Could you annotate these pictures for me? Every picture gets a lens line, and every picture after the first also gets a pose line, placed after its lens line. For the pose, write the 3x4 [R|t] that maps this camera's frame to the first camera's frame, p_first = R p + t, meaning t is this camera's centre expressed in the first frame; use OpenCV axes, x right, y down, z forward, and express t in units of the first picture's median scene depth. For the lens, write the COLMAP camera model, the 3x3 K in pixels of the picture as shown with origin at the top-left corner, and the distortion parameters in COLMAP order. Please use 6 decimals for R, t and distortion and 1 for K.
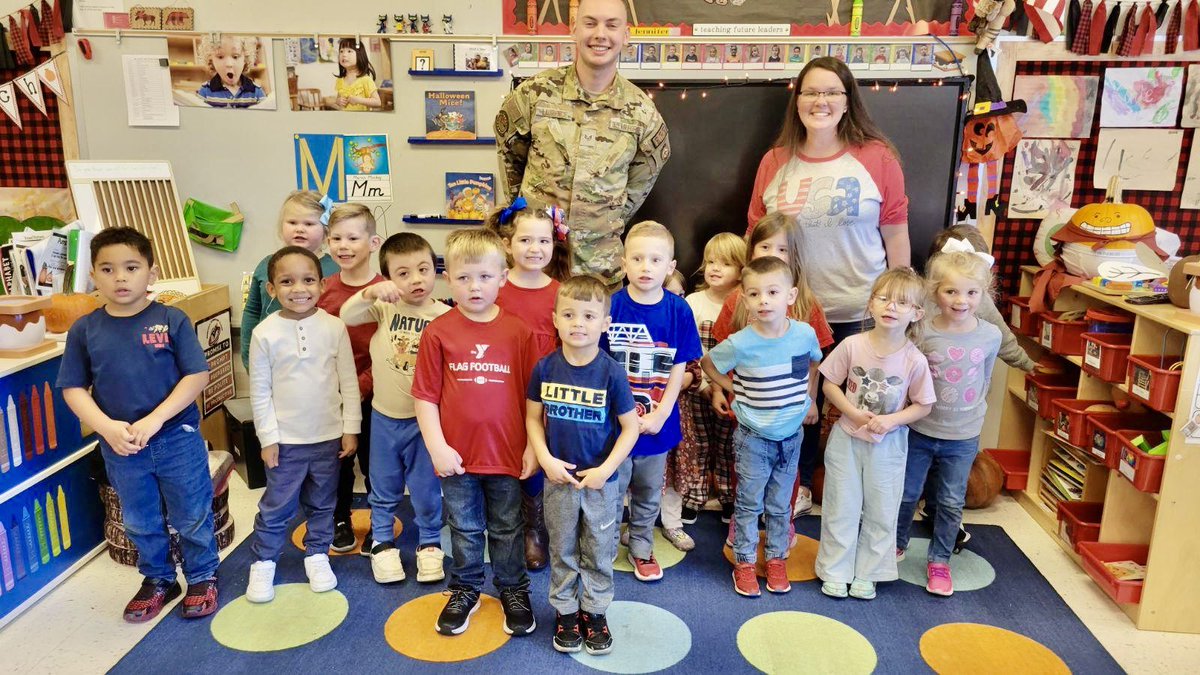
lens RADIAL K [[881.5, 0, 592.1], [0, 881.5, 338.0], [0, 0, 1]] dist [0.022235, -0.025366]
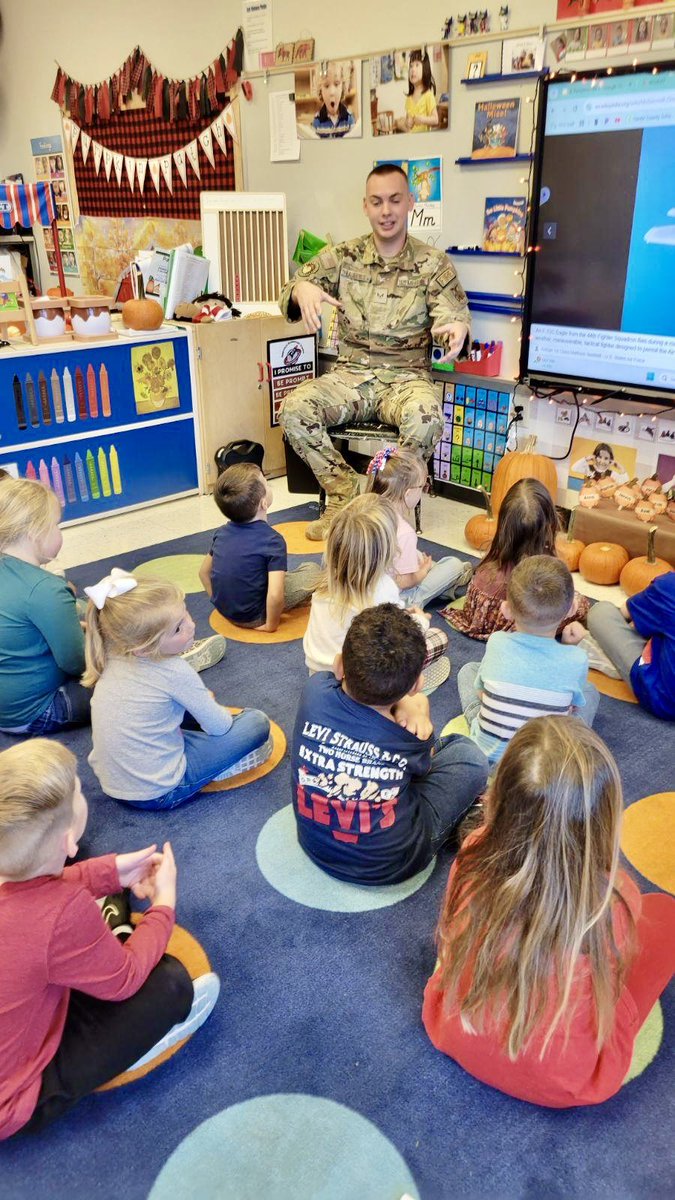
lens RADIAL K [[881.5, 0, 329.4], [0, 881.5, 608.7], [0, 0, 1]] dist [0.022235, -0.025366]
pose [[0.725093, 0.269245, -0.633836, 0.427825], [-0.133989, 0.957970, 0.253654, 0.014401], [0.675491, -0.098995, 0.730693, 0.161767]]
